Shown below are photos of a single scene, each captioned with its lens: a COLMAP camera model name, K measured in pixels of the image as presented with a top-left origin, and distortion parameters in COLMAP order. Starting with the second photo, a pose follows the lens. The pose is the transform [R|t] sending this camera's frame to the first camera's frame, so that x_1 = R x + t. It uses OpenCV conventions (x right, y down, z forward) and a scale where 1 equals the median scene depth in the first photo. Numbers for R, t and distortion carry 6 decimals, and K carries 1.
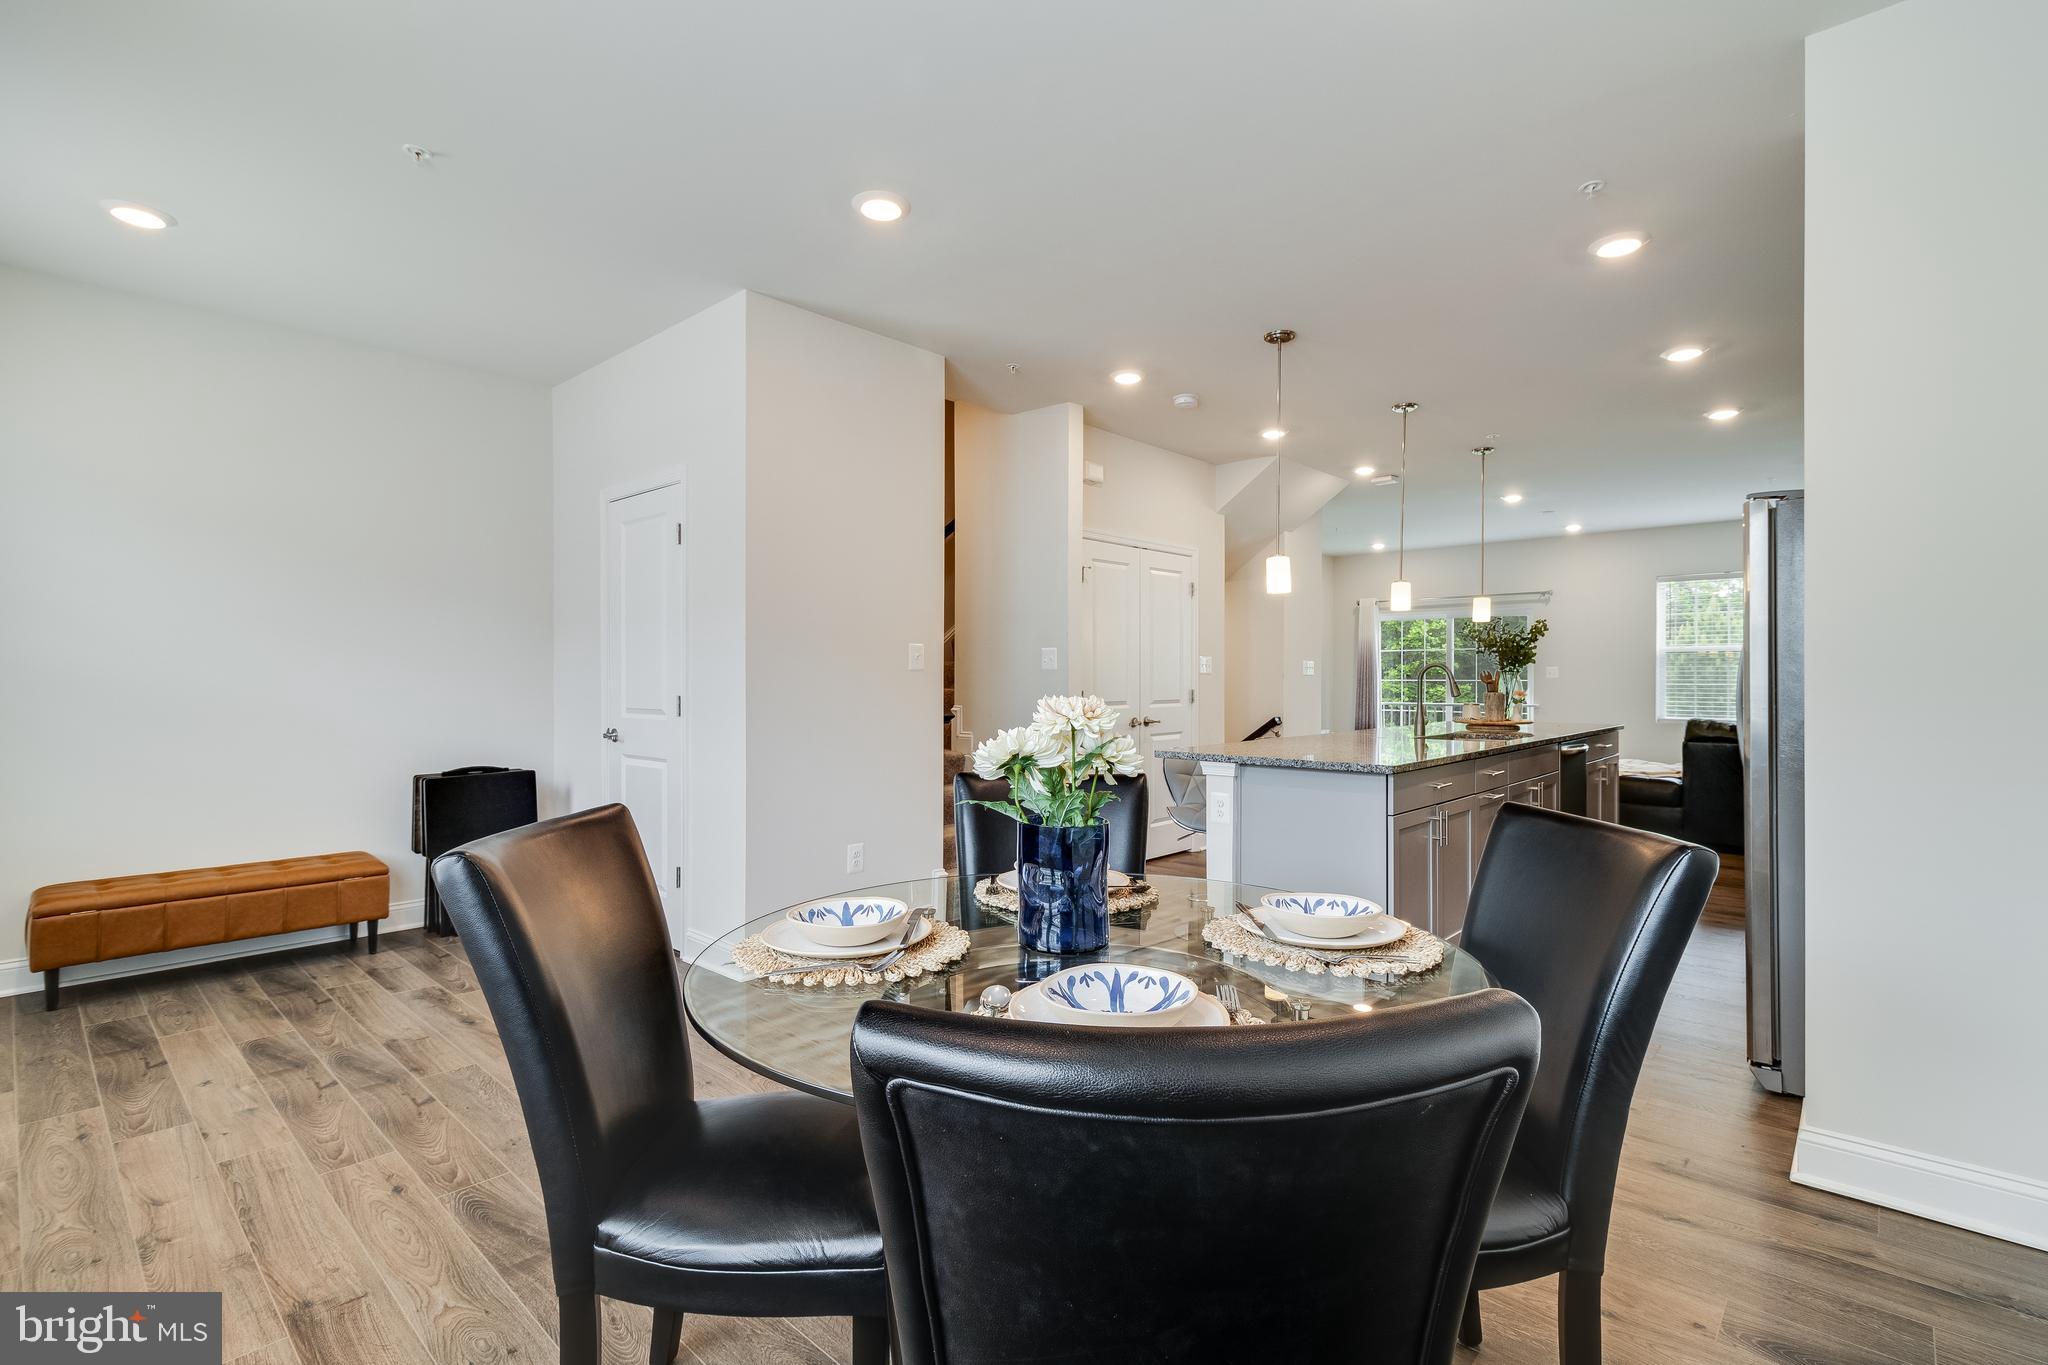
lens RADIAL K [[939.4, 0, 1029.1], [0, 939.4, 677.6], [0, 0, 1]] dist [0.006132, -0.002040]
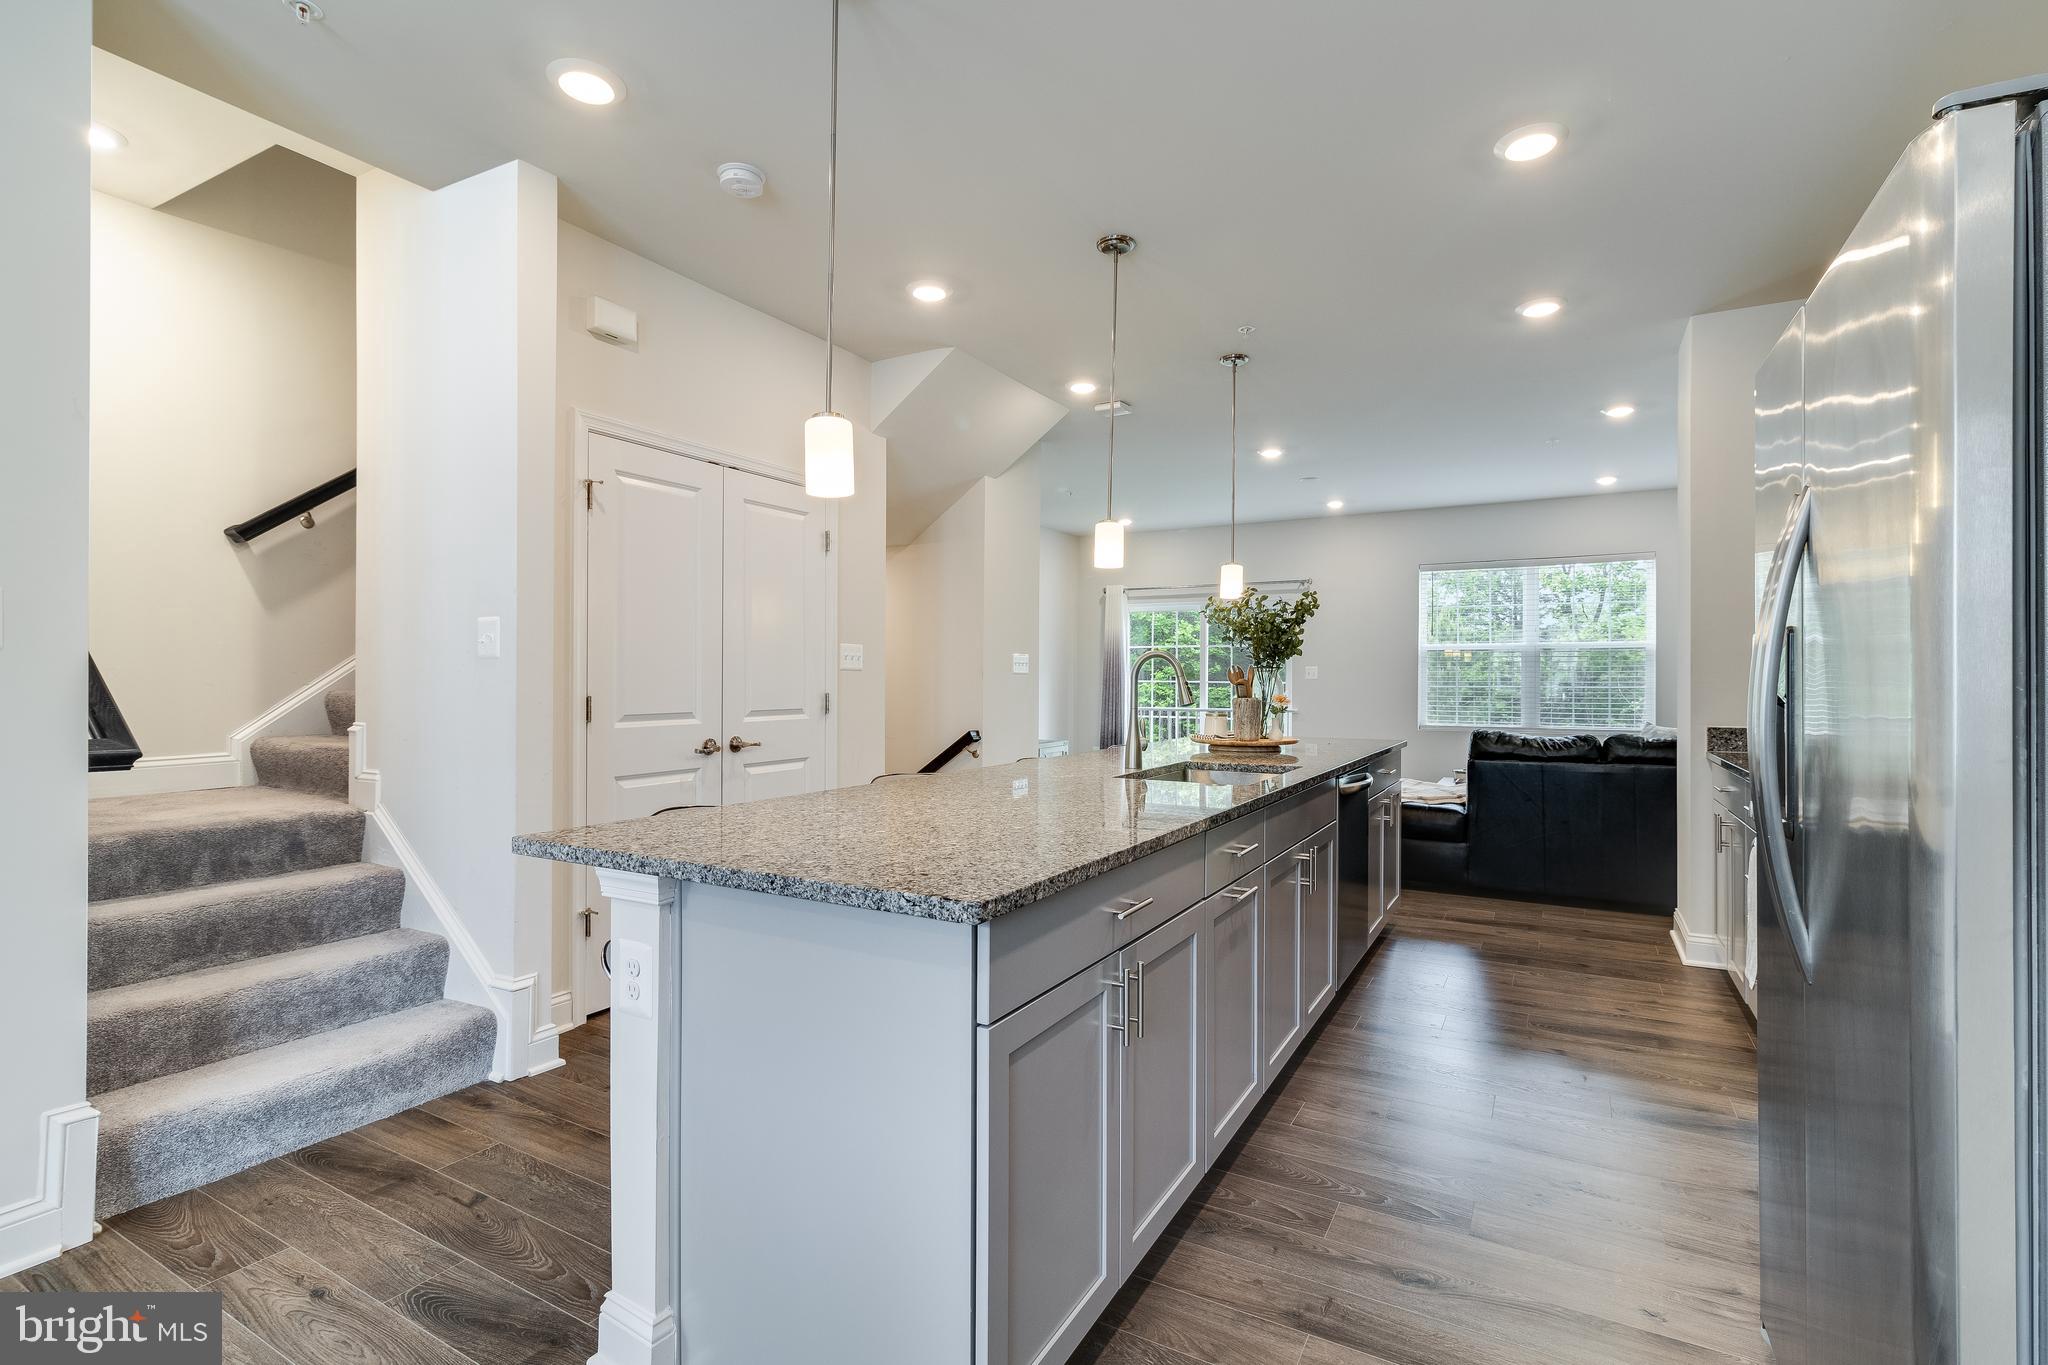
lens RADIAL K [[939.4, 0, 1041.6], [0, 939.4, 678.3], [0, 0, 1]] dist [0.006132, -0.002040]
pose [[0.971982, 0.003260, 0.235034, 0.174981], [-0.002814, 0.999994, -0.002234, 0.003385], [-0.235040, 0.001510, 0.971985, 0.343105]]
